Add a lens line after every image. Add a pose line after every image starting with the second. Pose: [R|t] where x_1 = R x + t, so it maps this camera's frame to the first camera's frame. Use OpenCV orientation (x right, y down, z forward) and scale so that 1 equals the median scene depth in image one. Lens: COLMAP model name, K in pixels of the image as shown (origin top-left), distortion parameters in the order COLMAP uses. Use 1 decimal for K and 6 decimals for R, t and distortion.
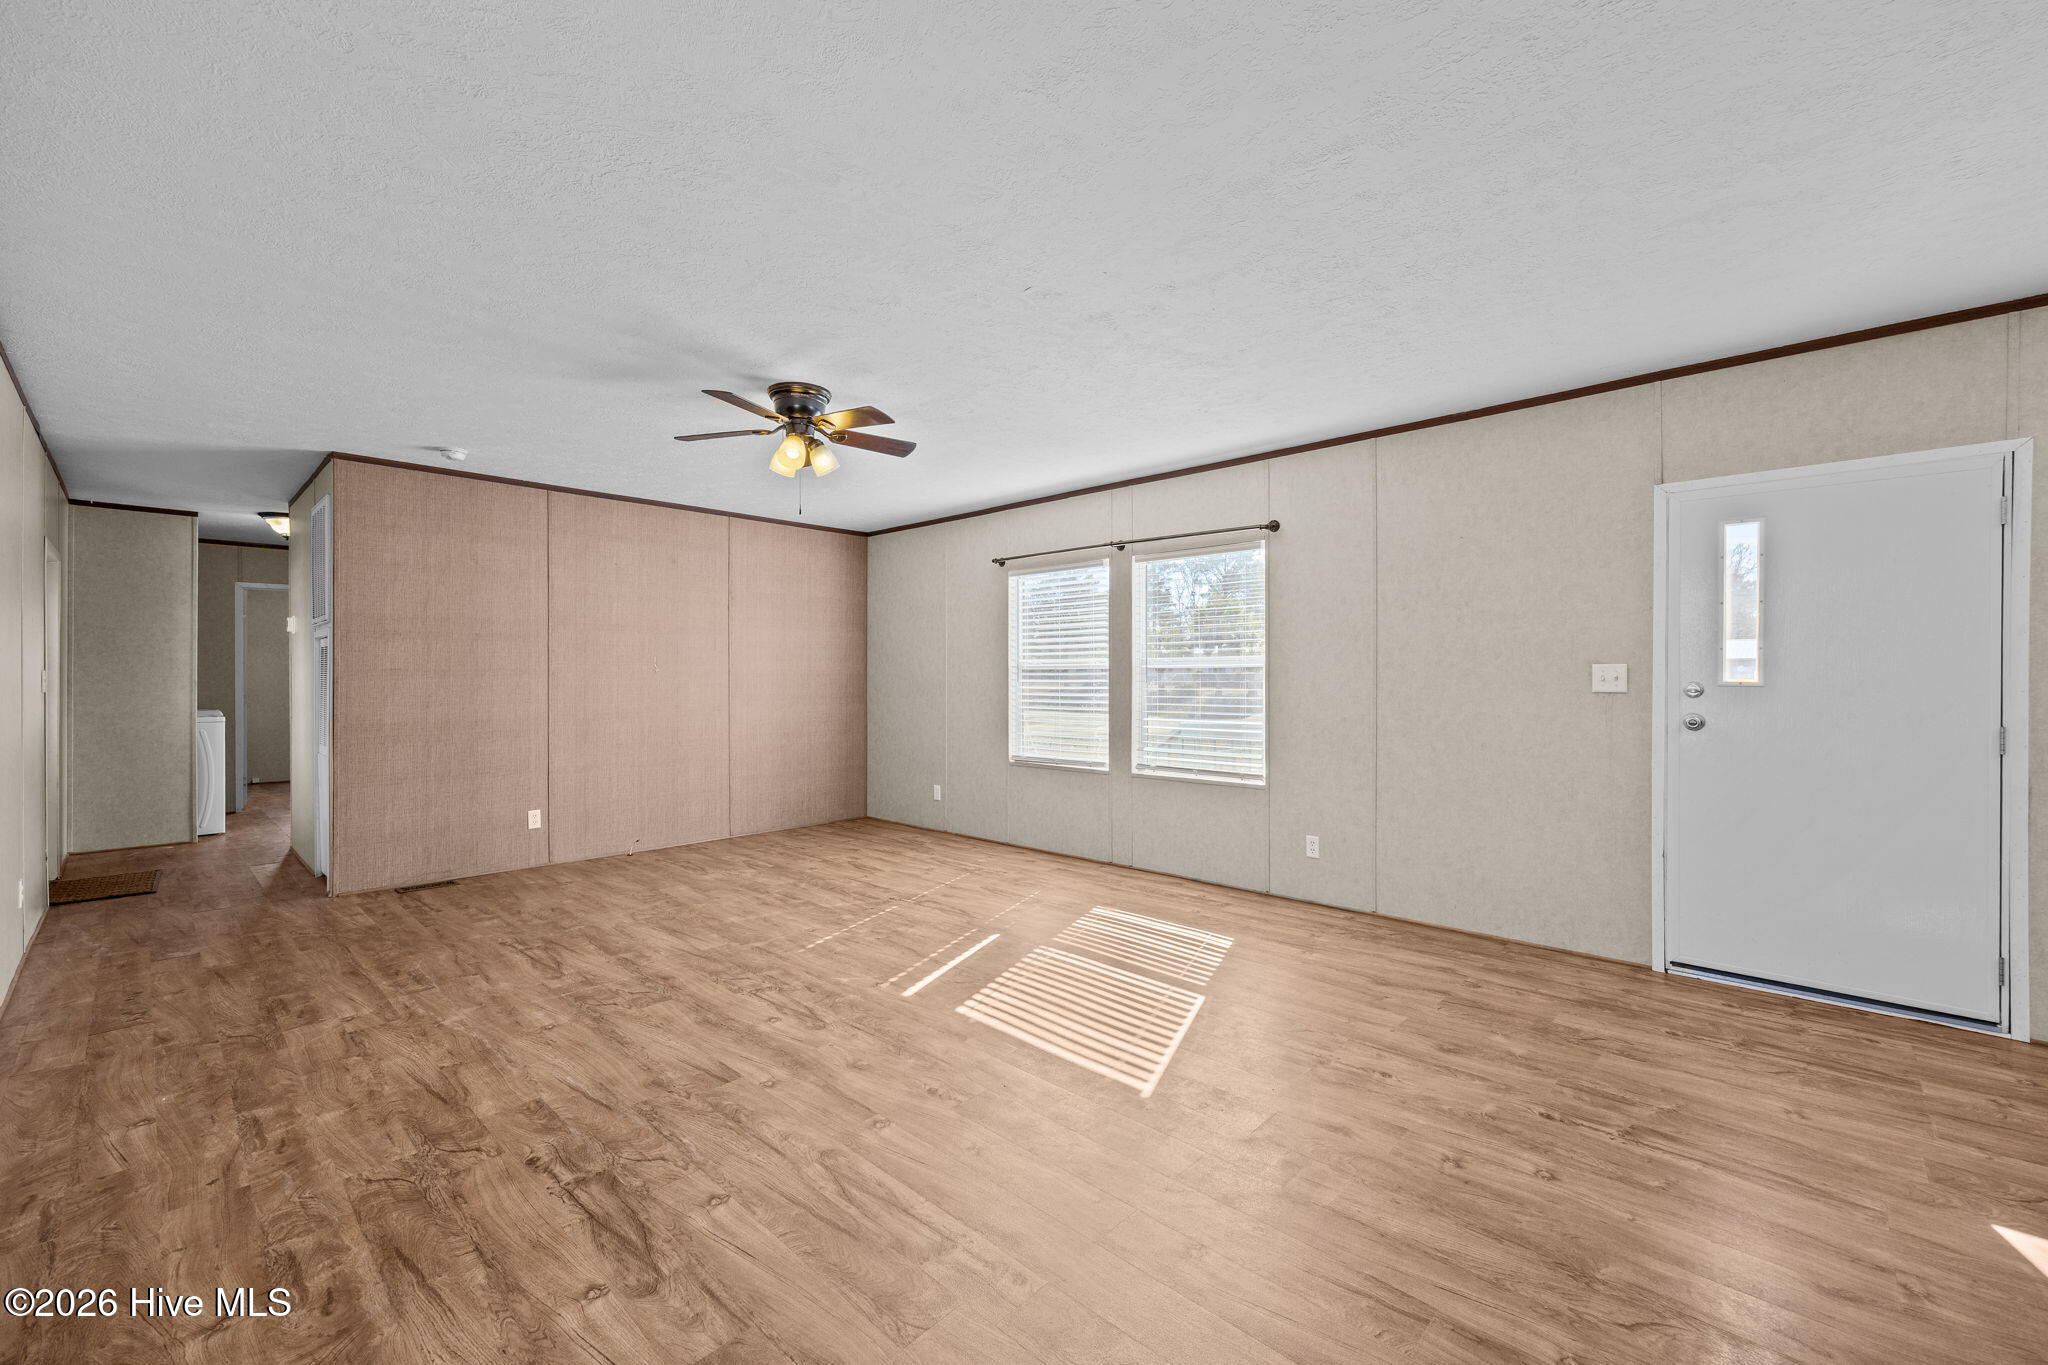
lens RADIAL K [[839.0, 0, 1029.4], [0, 839.0, 675.5], [0, 0, 1]] dist [0.001563, -0.000091]
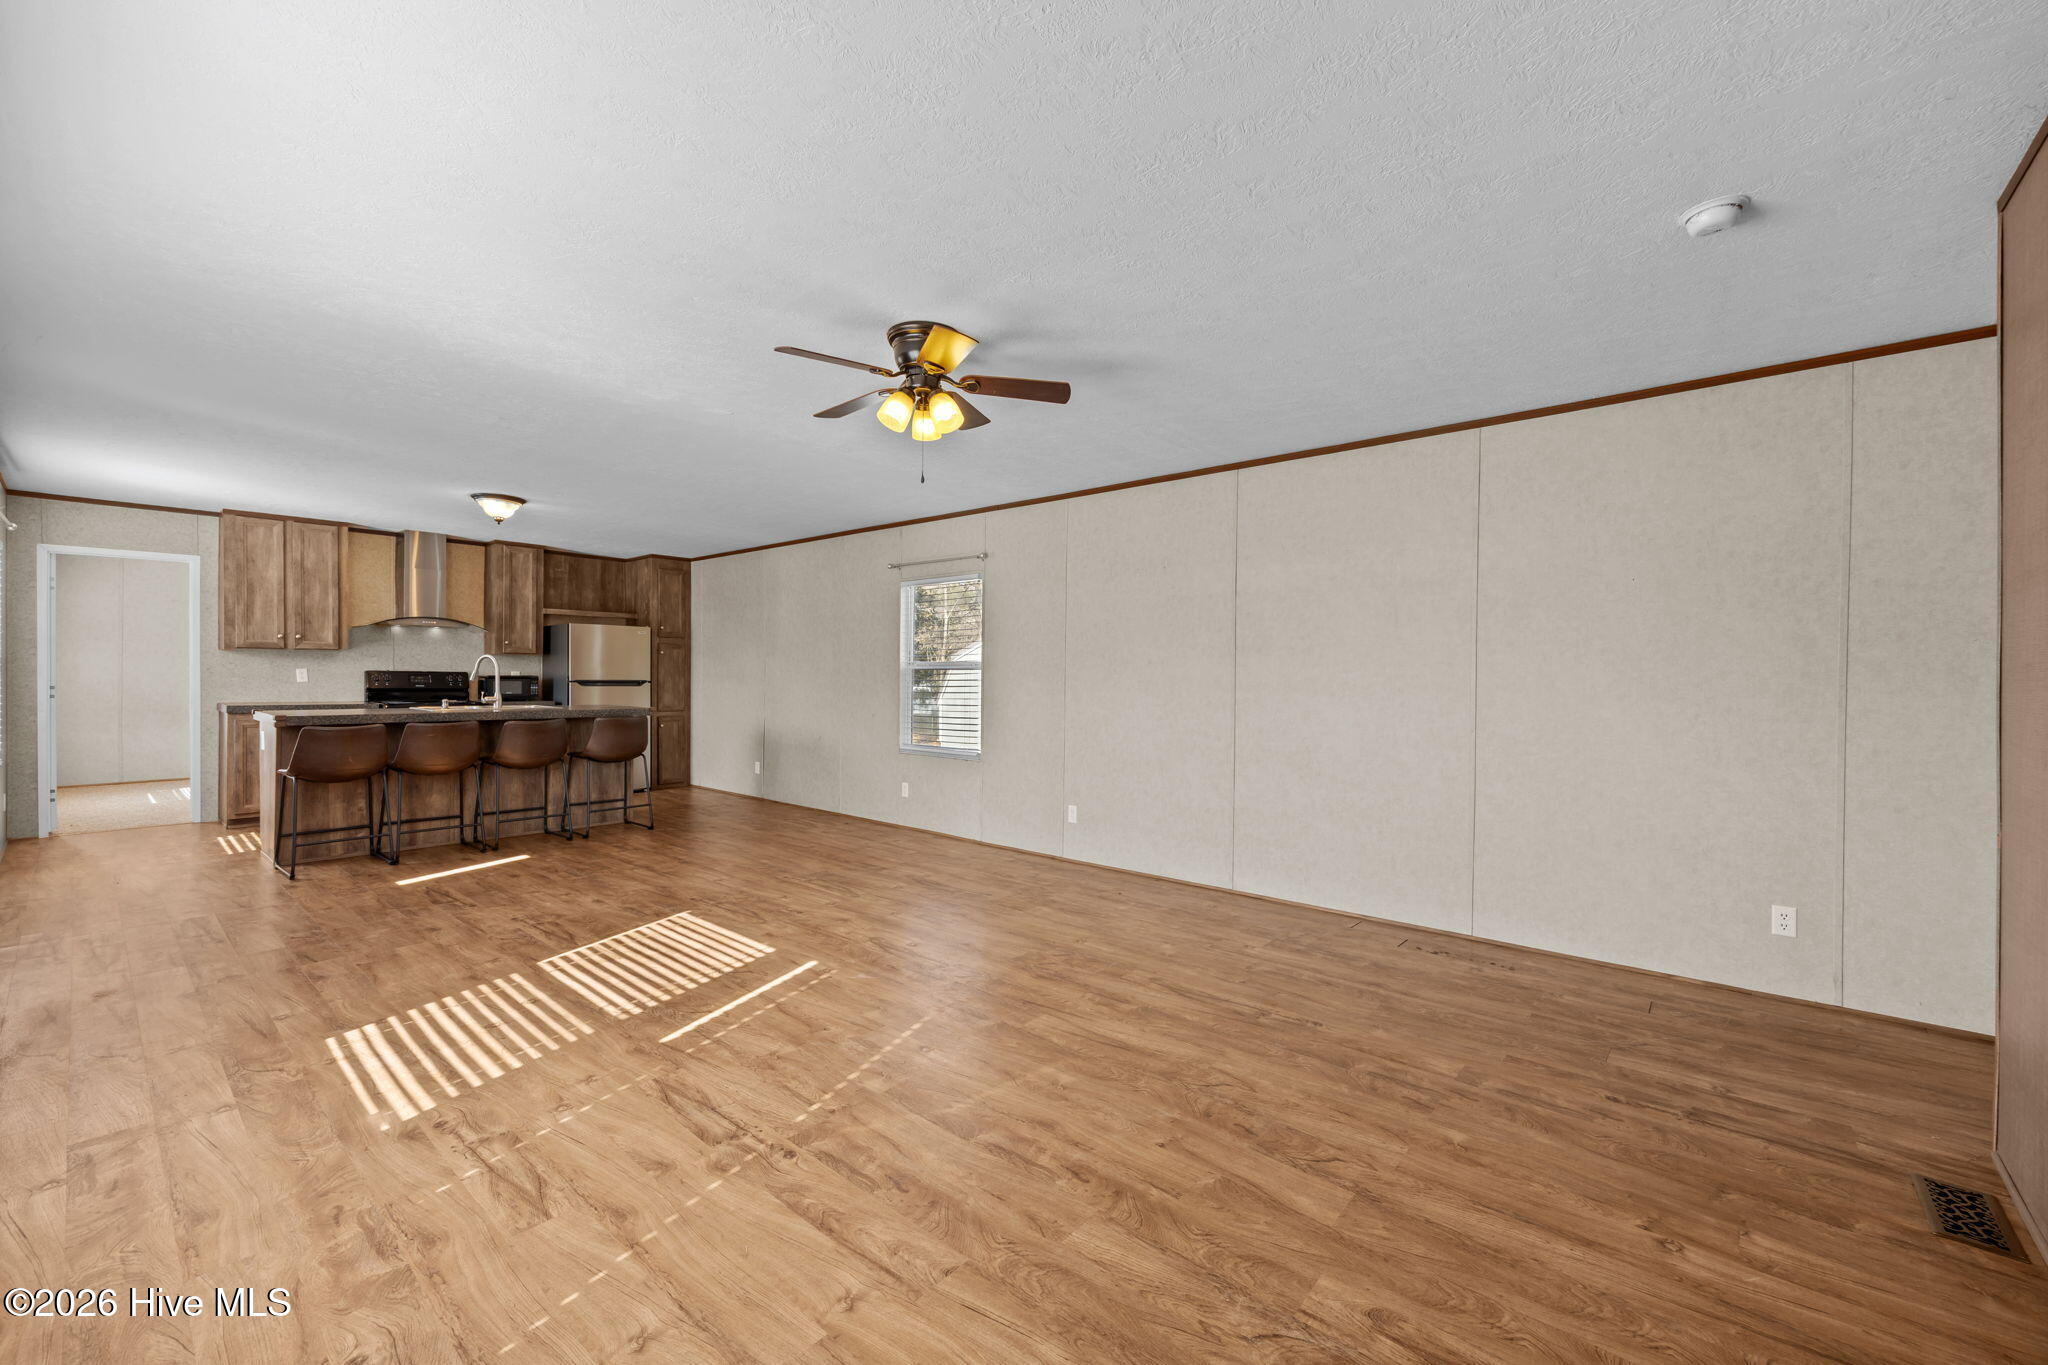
lens RADIAL K [[809.1, 0, 1032.3], [0, 809.1, 686.5], [0, 0, 1]] dist [-0.002375, -0.000219]
pose [[-0.998718, -0.006240, -0.050224, -0.360474], [-0.006755, 0.999926, 0.010091, 0.003405], [0.050157, 0.010417, -0.998687, 1.907994]]
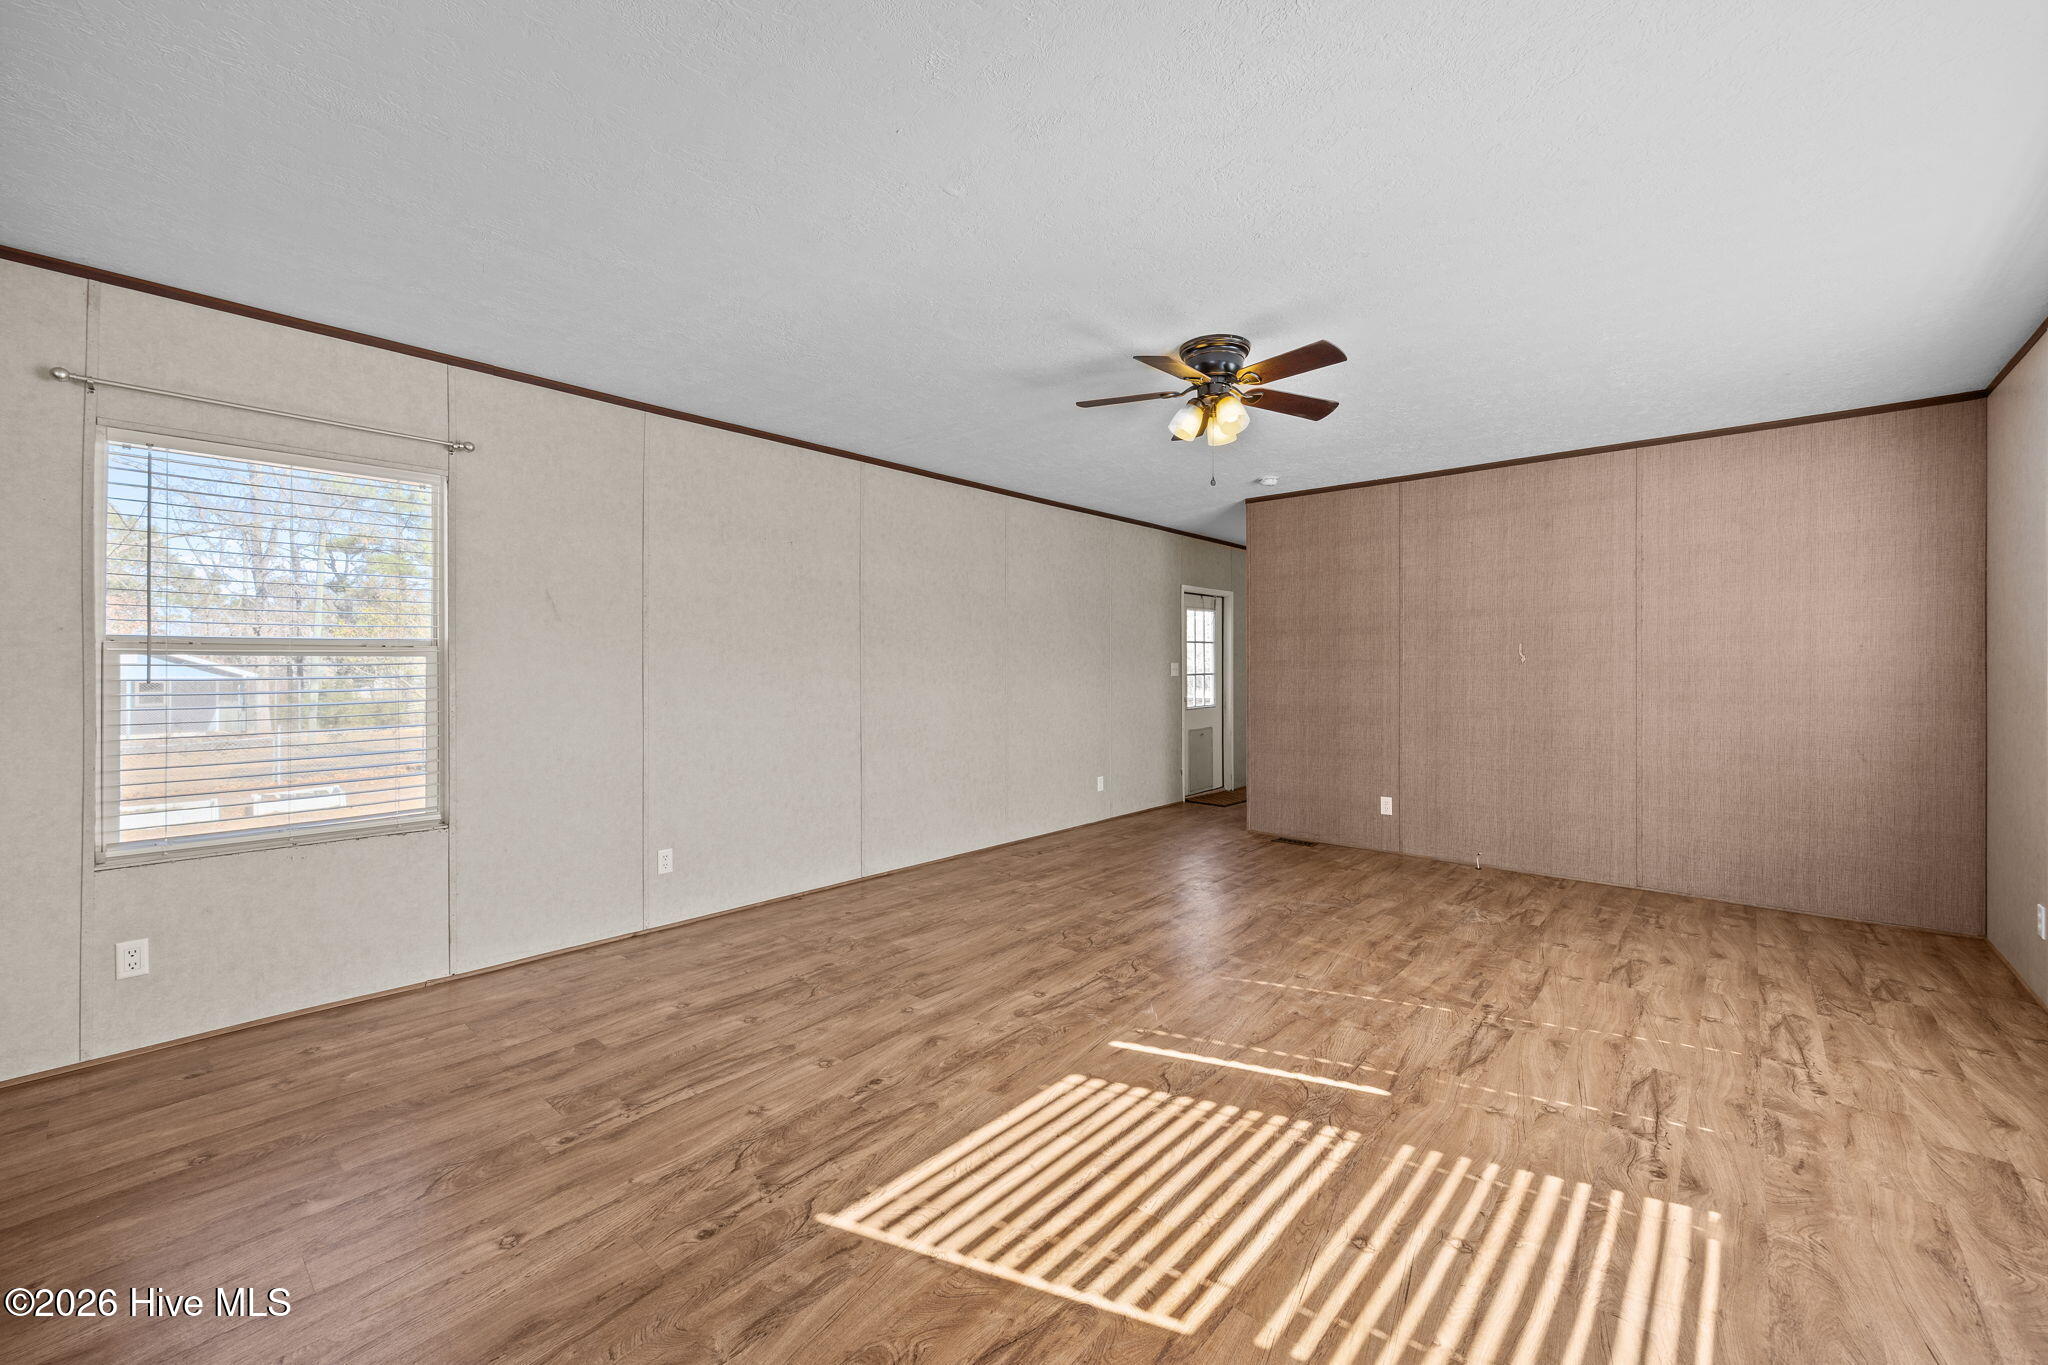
lens RADIAL K [[816.0, 0, 1012.5], [0, 816.0, 658.8], [0, 0, 1]] dist [-0.002387, -0.000177]
pose [[0.026105, -0.004886, -0.999647, 0.617983], [0.000774, 0.999988, -0.004867, -0.006590], [0.999659, -0.000646, 0.026109, 0.801911]]
